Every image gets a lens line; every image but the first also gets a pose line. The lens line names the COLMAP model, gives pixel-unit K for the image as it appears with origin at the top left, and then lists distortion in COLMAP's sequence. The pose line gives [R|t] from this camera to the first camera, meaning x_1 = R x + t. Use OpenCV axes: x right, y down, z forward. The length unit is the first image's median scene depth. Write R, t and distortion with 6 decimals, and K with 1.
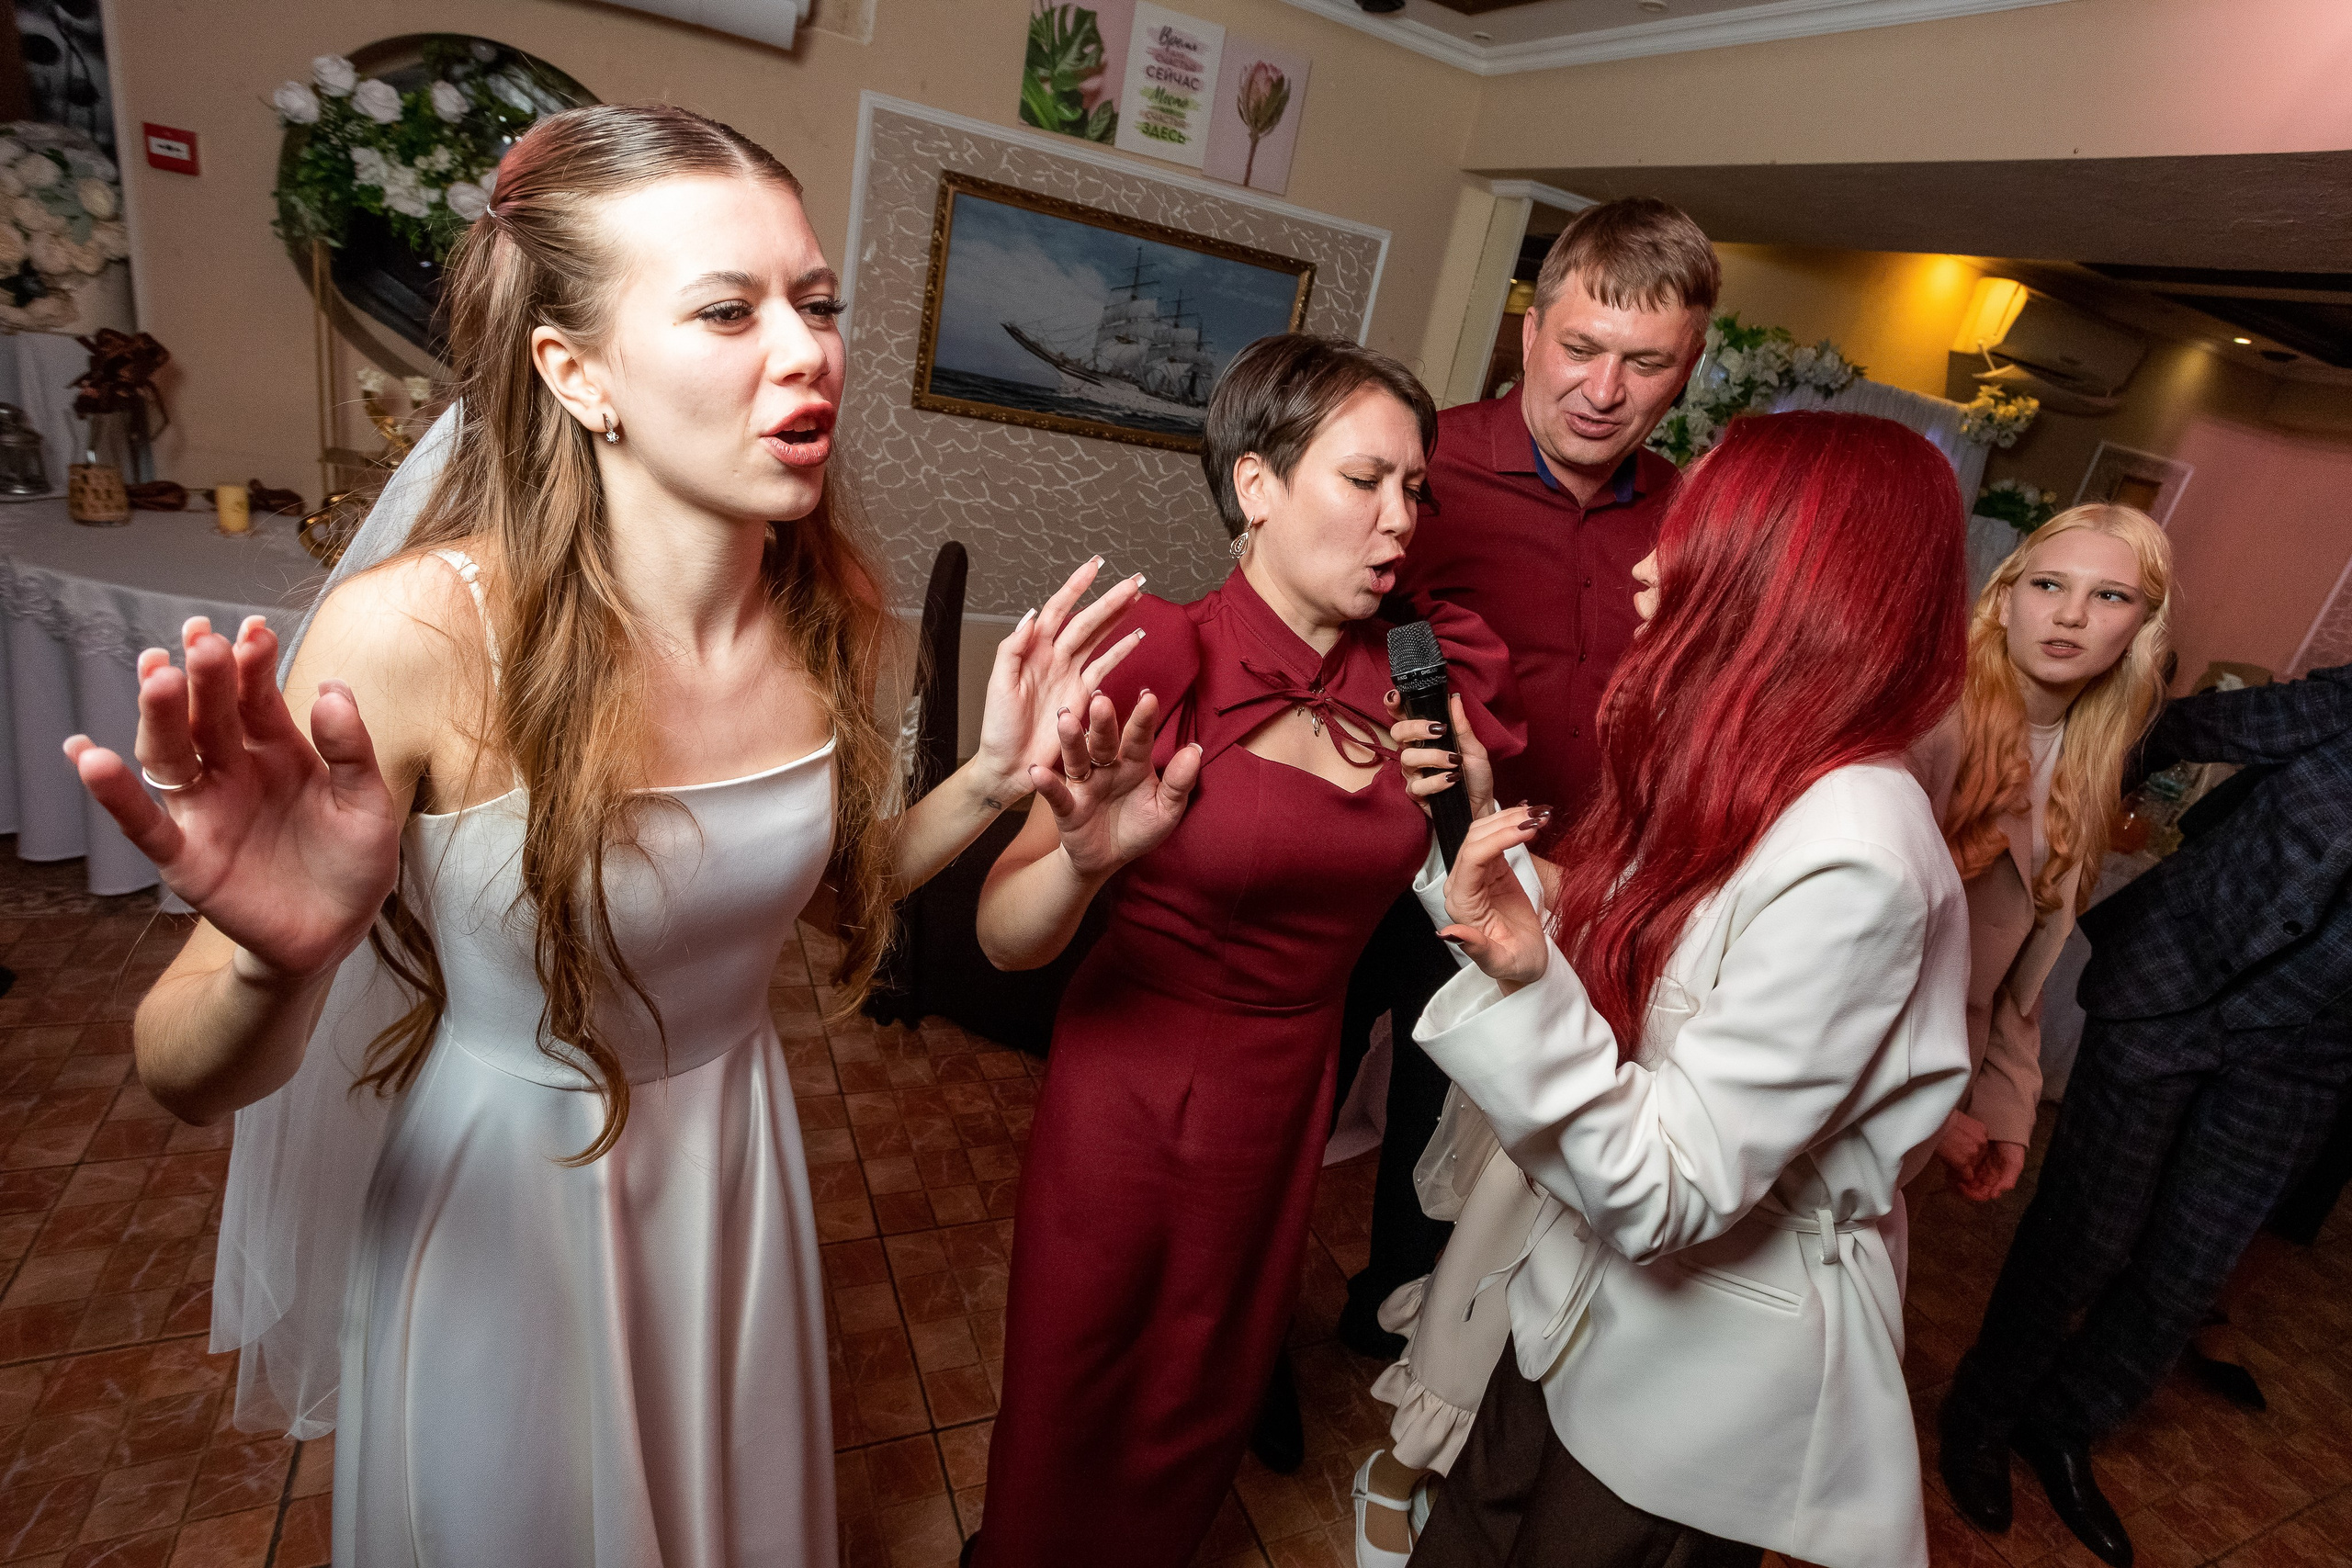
lens RADIAL K [[1162.0, 0, 1164.8], [0, 1162.0, 771.8], [0, 0, 1]] dist [-0.067597, 0.045170]
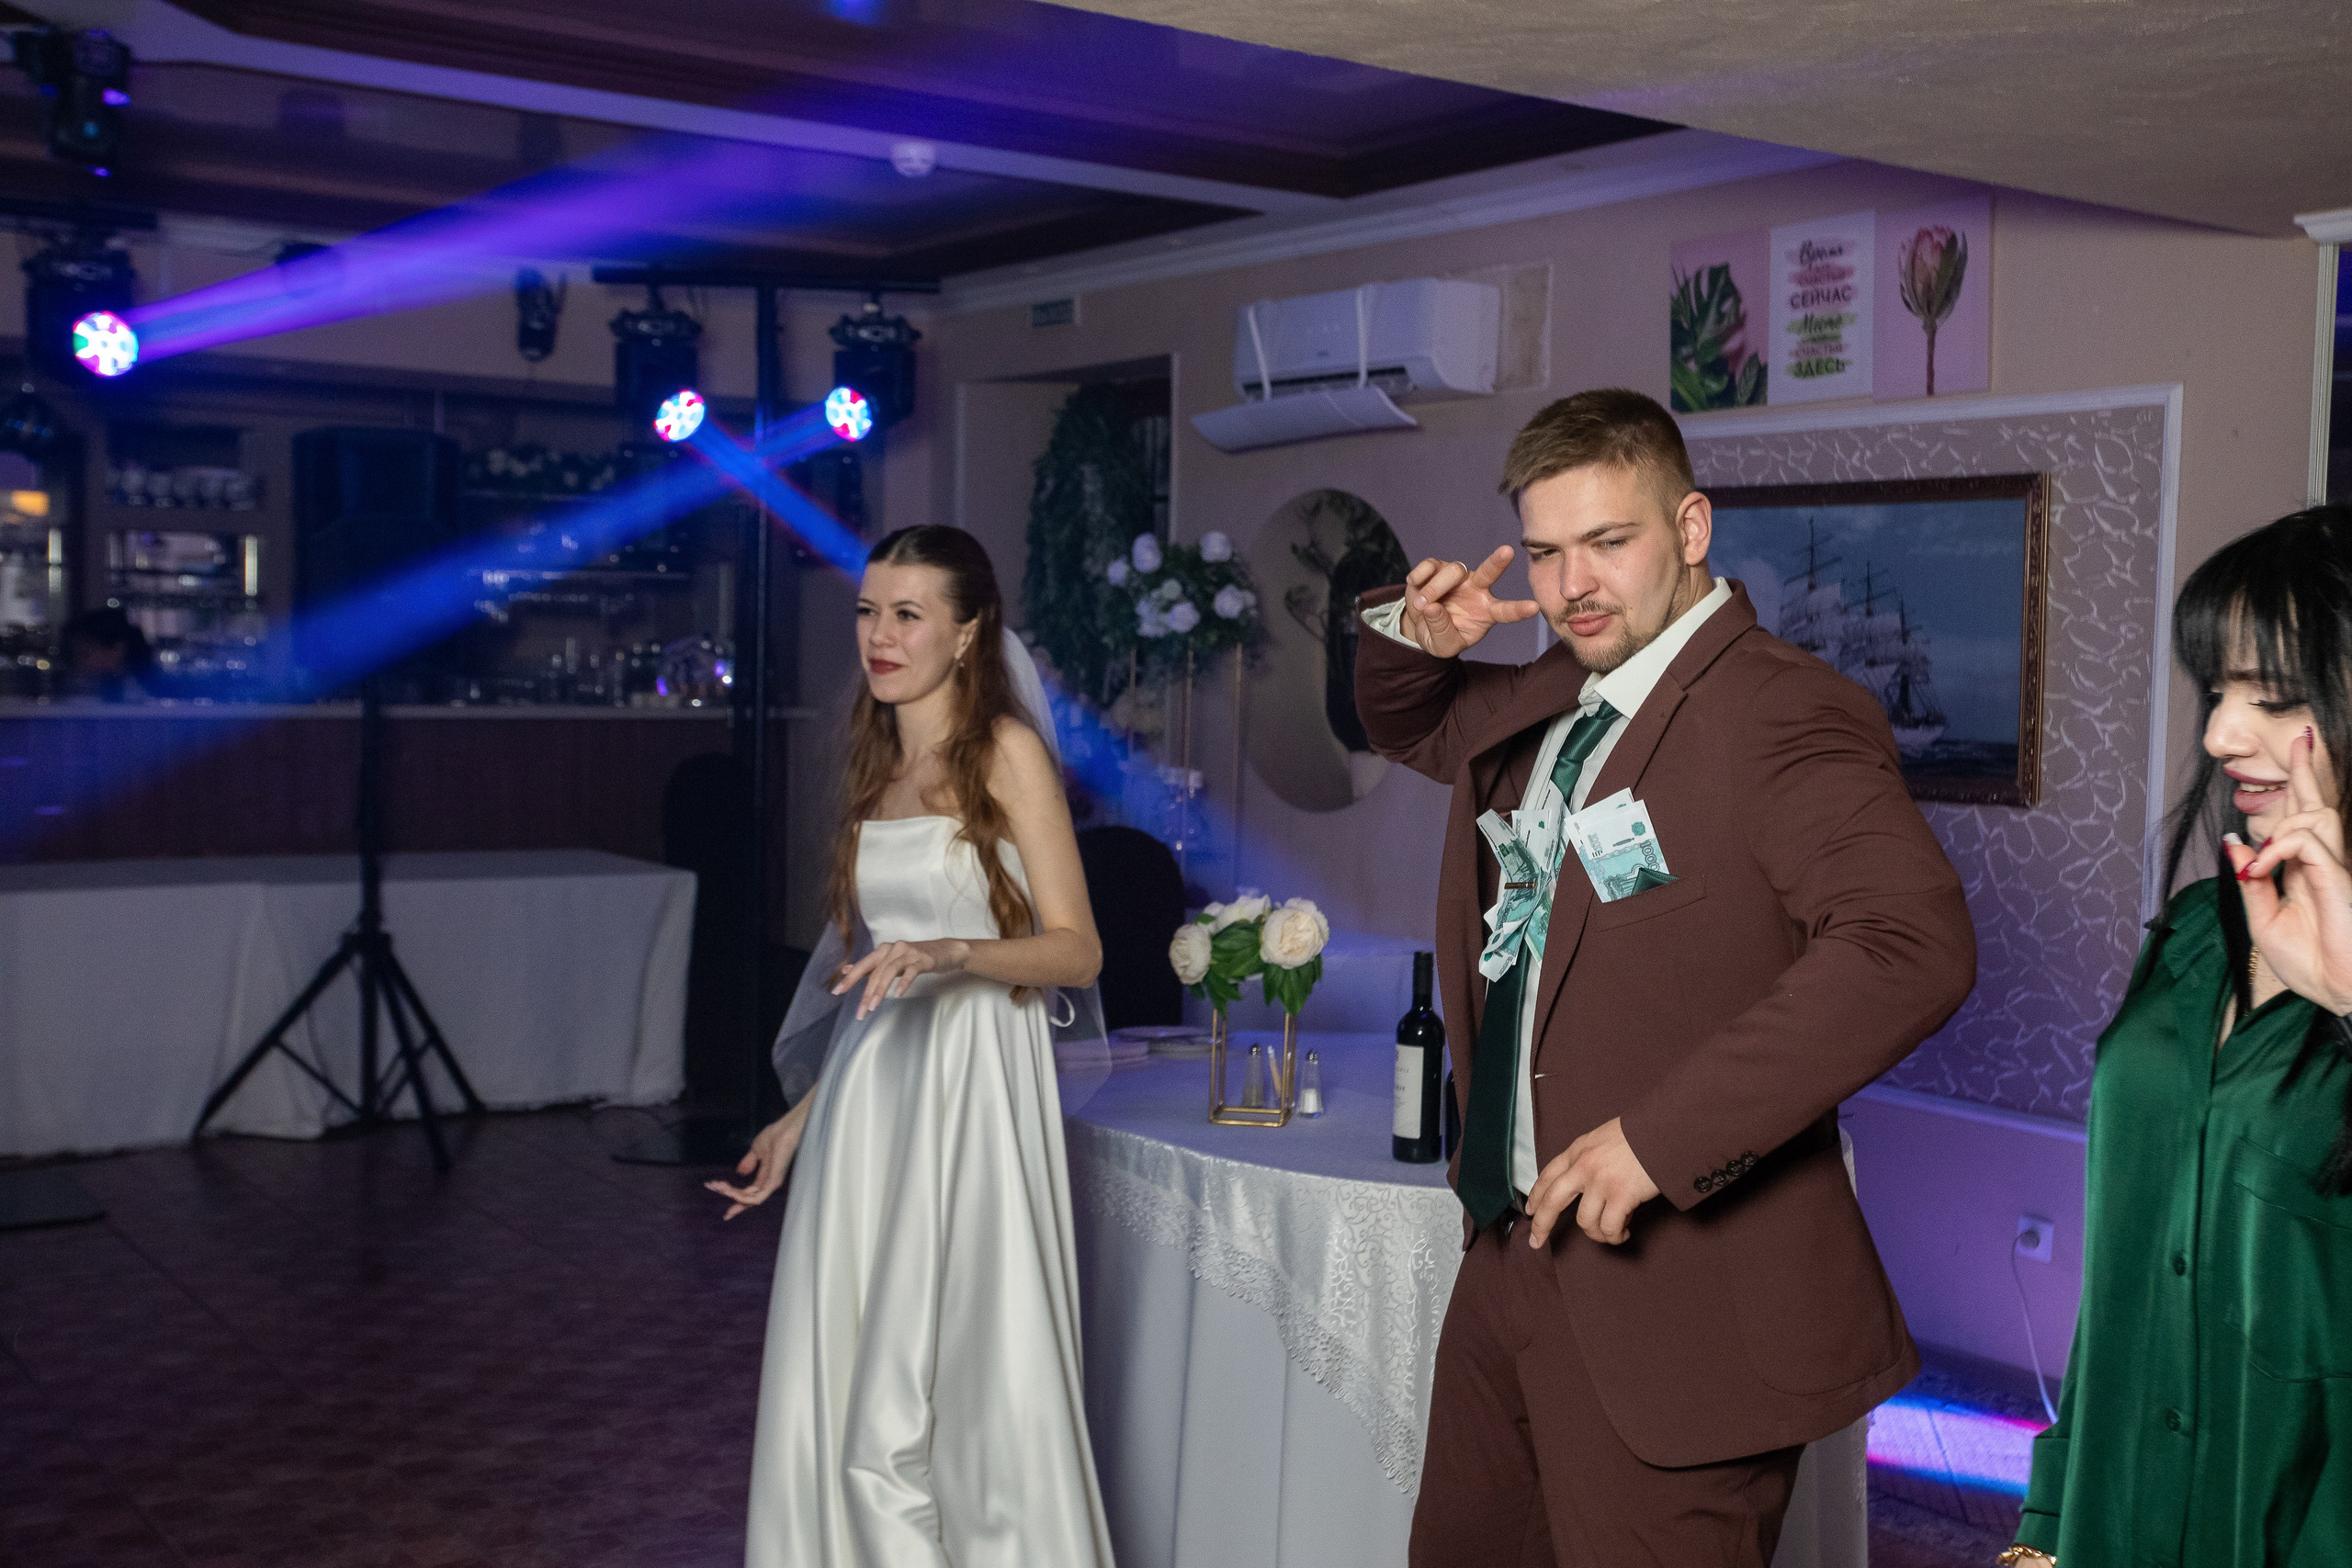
lens RADIAL K [[2540.9, 0, 1185.0], [0, 2540.9, 819.7], [0, 0, 1]] dist [-0.044143, 0.206454]
pose [[0.203213, -0.122028, -0.971501, 1.467927], [-0.343432, 0.920284, -0.187432, 0.144958], [0.916929, 0.371733, 0.145105, 0.516647]]
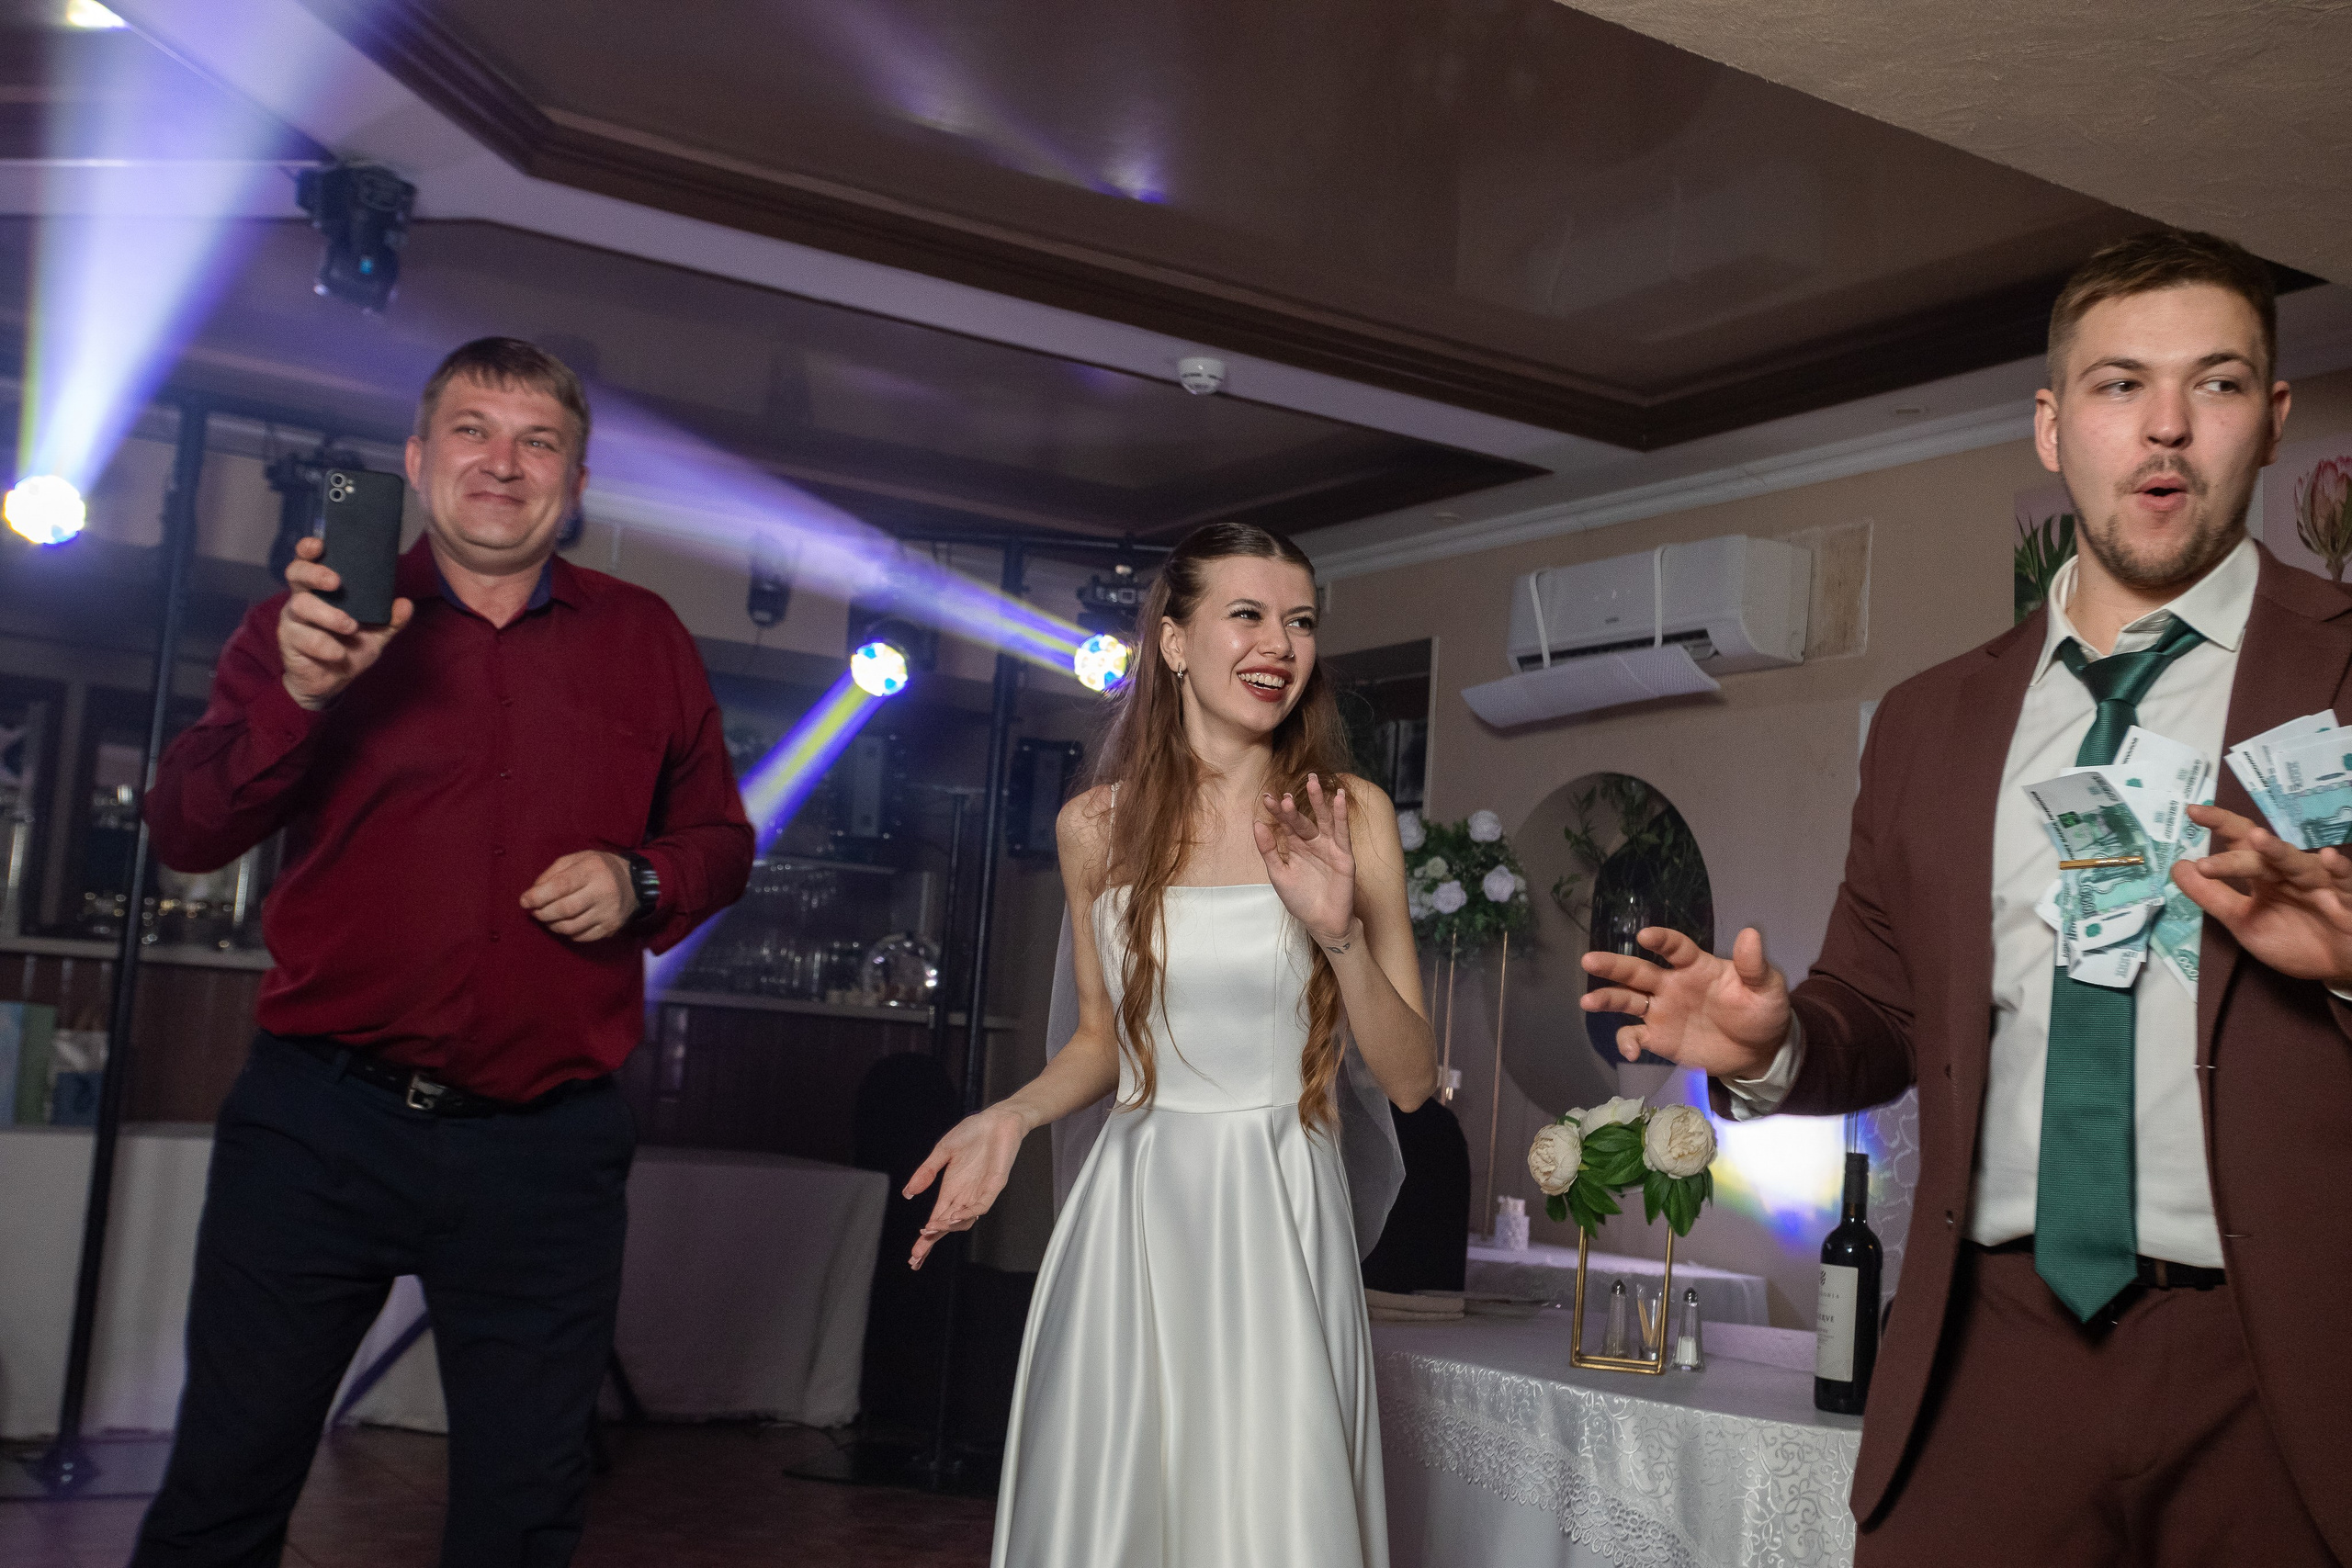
lens RADIAL K [[2540.9, 0, 1185.0], [0, 2540.9, 819.7], [0, 0, 1]] dist [-0.044143, 0.206454]
pose [[0.159452, -0.275326, -0.948035, 1.272100], [-0.400008, 0.859938, -0.317019, 0.235281], [0.902535, 0.429771, 0.026986, 0.500071]]
